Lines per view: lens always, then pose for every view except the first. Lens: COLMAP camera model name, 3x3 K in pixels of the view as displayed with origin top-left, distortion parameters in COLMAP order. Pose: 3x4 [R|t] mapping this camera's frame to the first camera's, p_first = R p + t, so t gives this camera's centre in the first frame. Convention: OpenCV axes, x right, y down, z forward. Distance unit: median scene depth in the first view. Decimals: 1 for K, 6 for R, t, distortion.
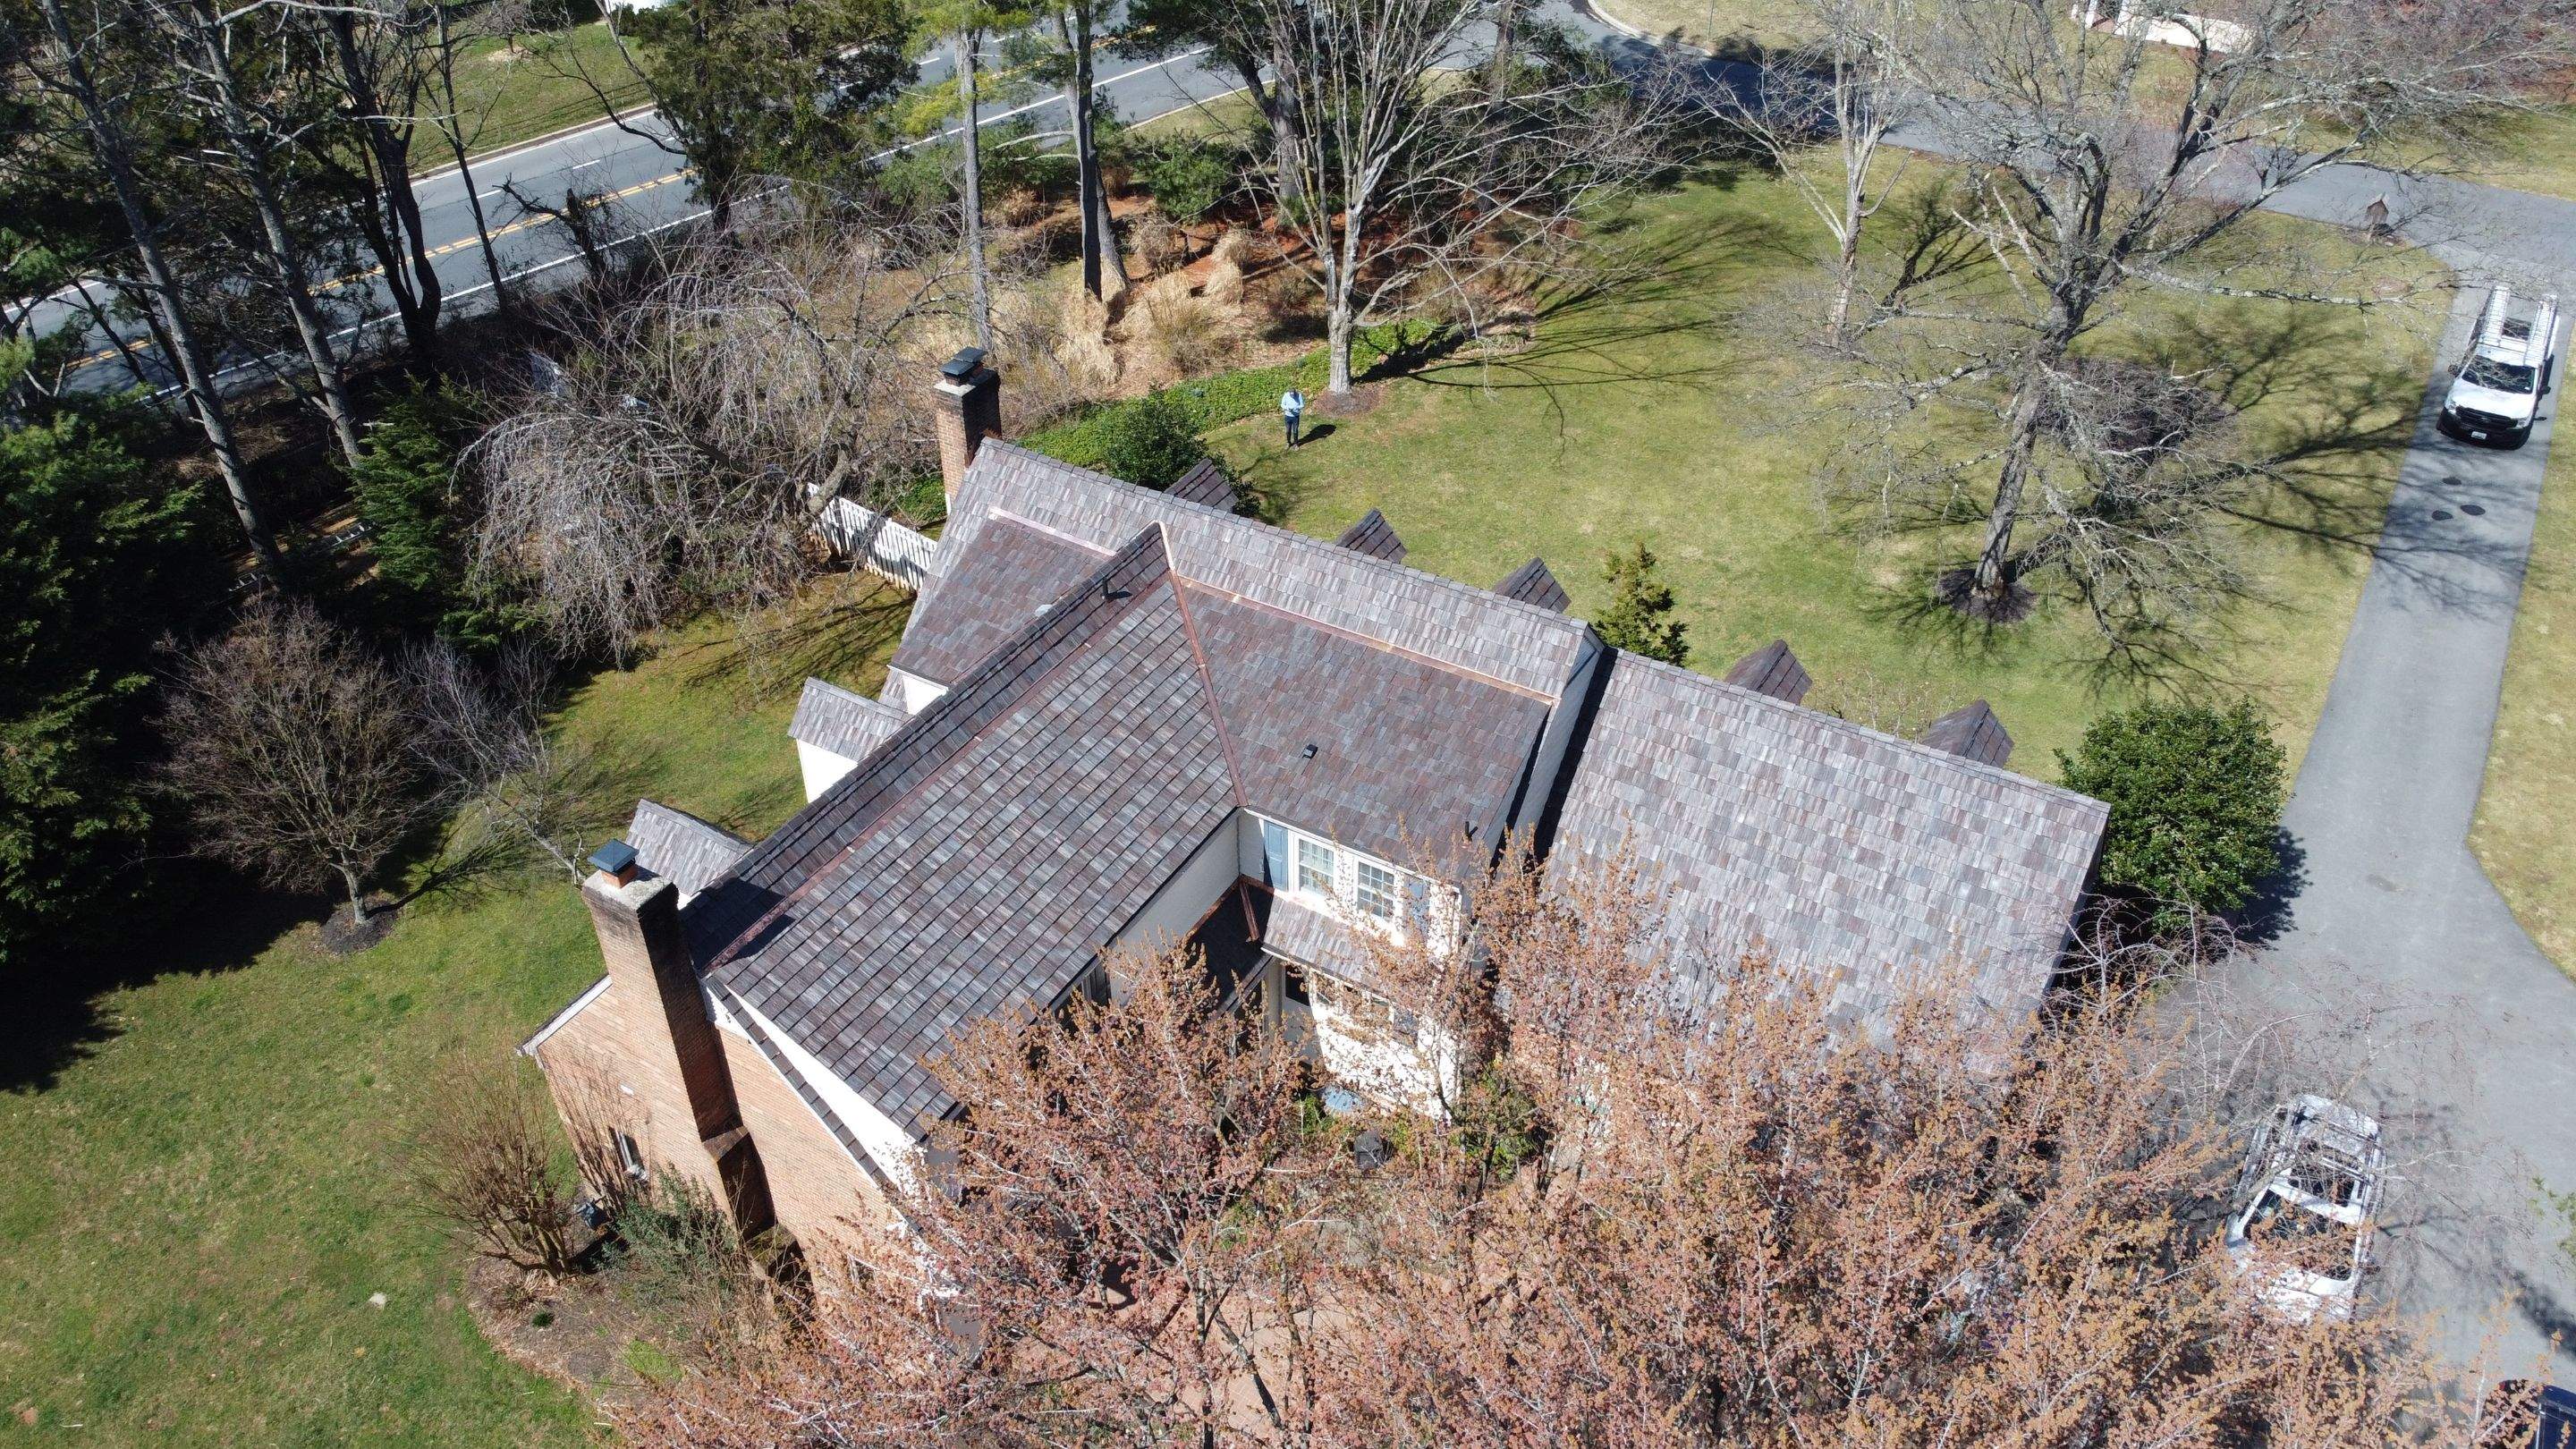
lens RADIAL K [[1988.5, 0, 1277.5], [0, 1988.5, 756.8], [0, 0, 1]] dist [0.023114, -0.008356]
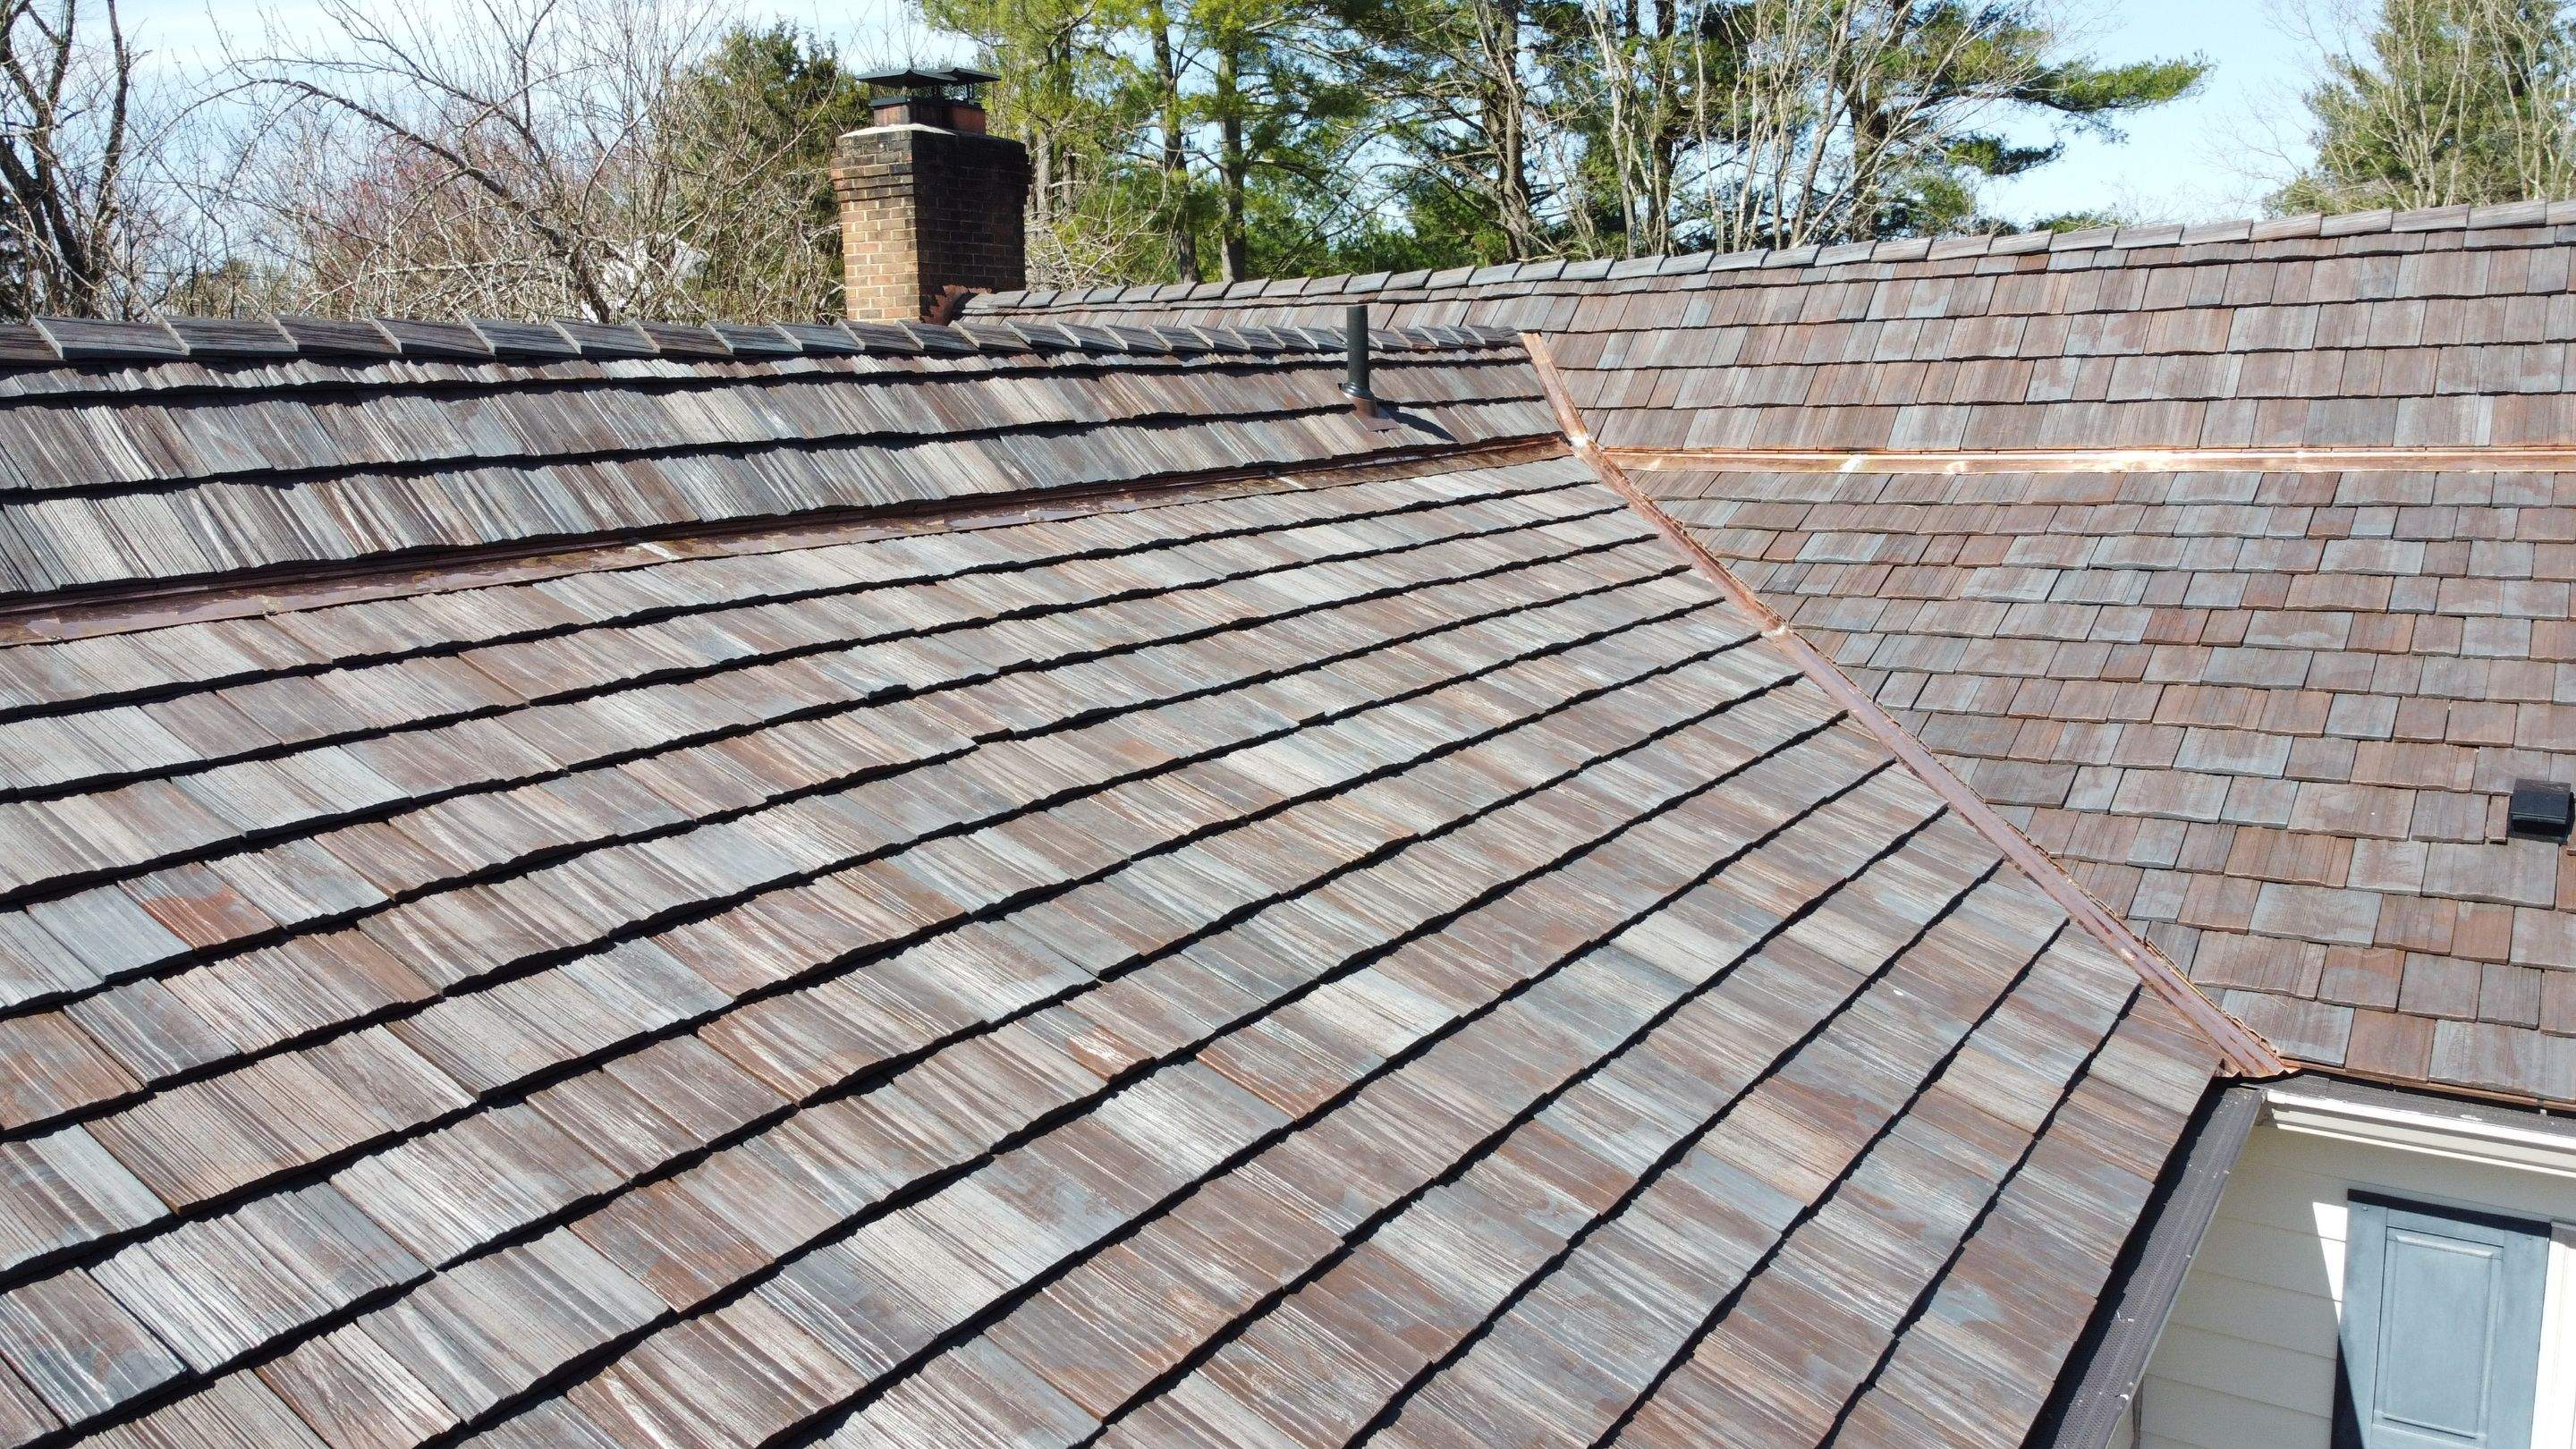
lens RADIAL K [[1988.5, 0, 1277.5], [0, 1988.5, 756.8], [0, 0, 1]] dist [0.023114, -0.008356]
pose [[0.998564, -0.009151, -0.052794, -0.082673], [-0.015055, 0.897701, -0.440348, 0.069976], [0.051422, 0.440510, 0.896274, 0.783020]]
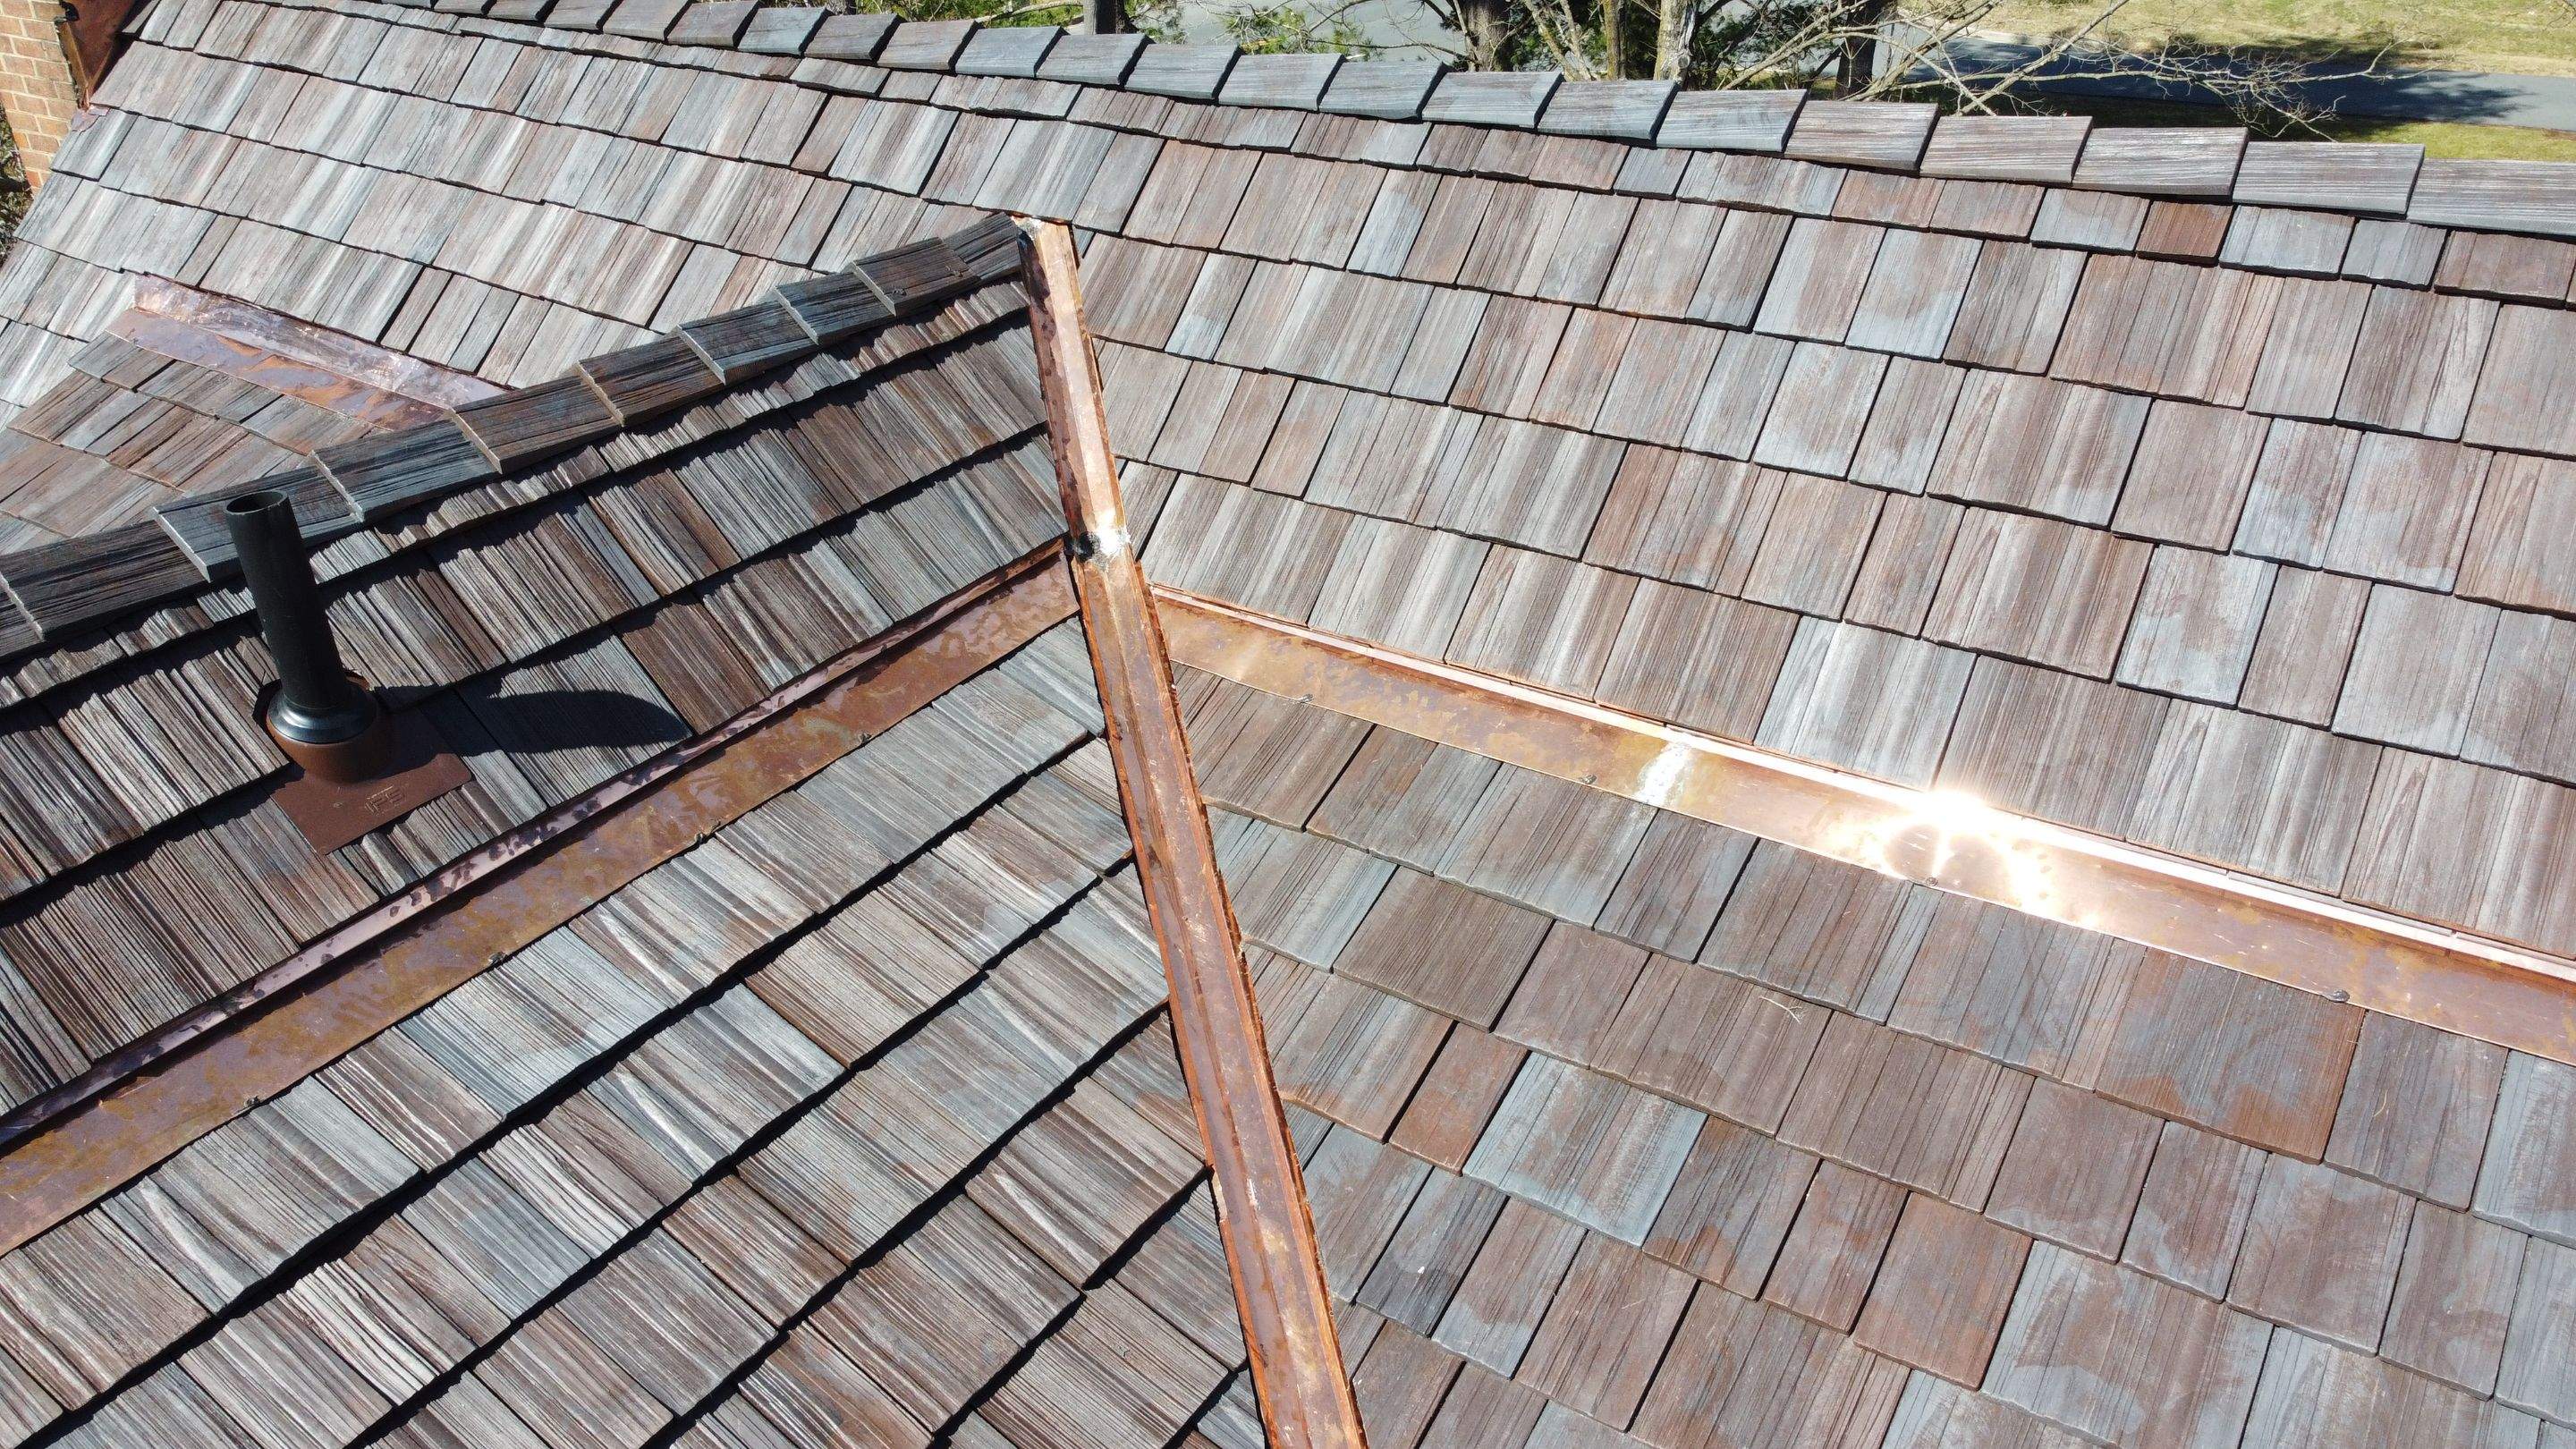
lens RADIAL K [[1988.5, 0, 1277.5], [0, 1988.5, 756.8], [0, 0, 1]] dist [0.023114, -0.008356]
pose [[0.998247, 0.014372, -0.057416, -0.035965], [-0.022606, 0.989108, -0.145446, -0.064759], [0.054701, 0.146489, 0.987699, 0.897238]]
